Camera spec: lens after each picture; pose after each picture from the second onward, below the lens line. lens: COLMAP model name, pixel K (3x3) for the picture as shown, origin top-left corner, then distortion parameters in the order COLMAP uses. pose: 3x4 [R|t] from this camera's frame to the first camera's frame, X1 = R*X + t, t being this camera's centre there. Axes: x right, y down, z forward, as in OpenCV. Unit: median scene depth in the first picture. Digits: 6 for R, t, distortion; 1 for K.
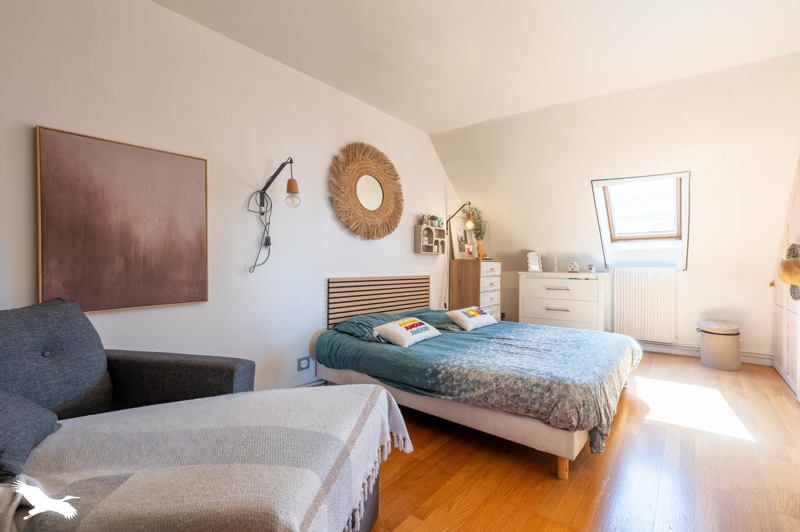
lens RADIAL K [[323.6, 0, 403.8], [0, 323.6, 267.8], [0, 0, 1]] dist [-0.011165, -0.000068]
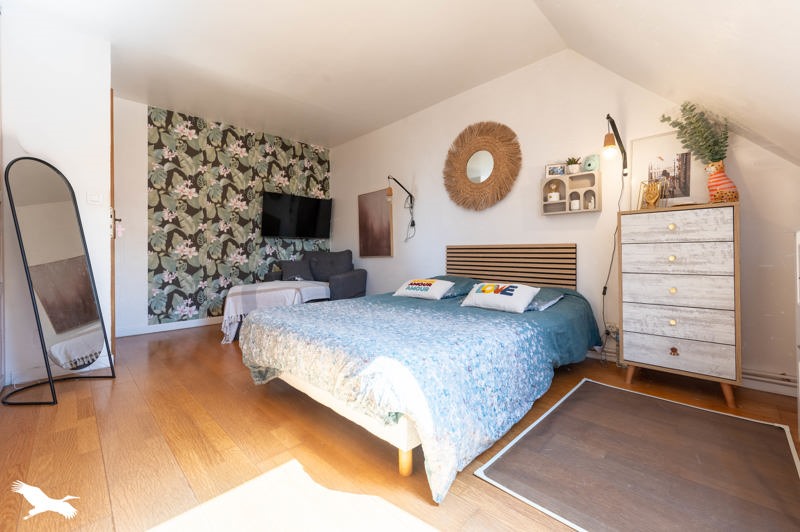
lens RADIAL K [[330.0, 0, 401.2], [0, 330.0, 253.5], [0, 0, 1]] dist [-0.001244, -0.000091]
pose [[-0.071098, -0.000651, -0.997469, 1.031254], [-0.007817, 0.999969, -0.000095, 0.060588], [0.997439, 0.007790, -0.071101, 0.838324]]
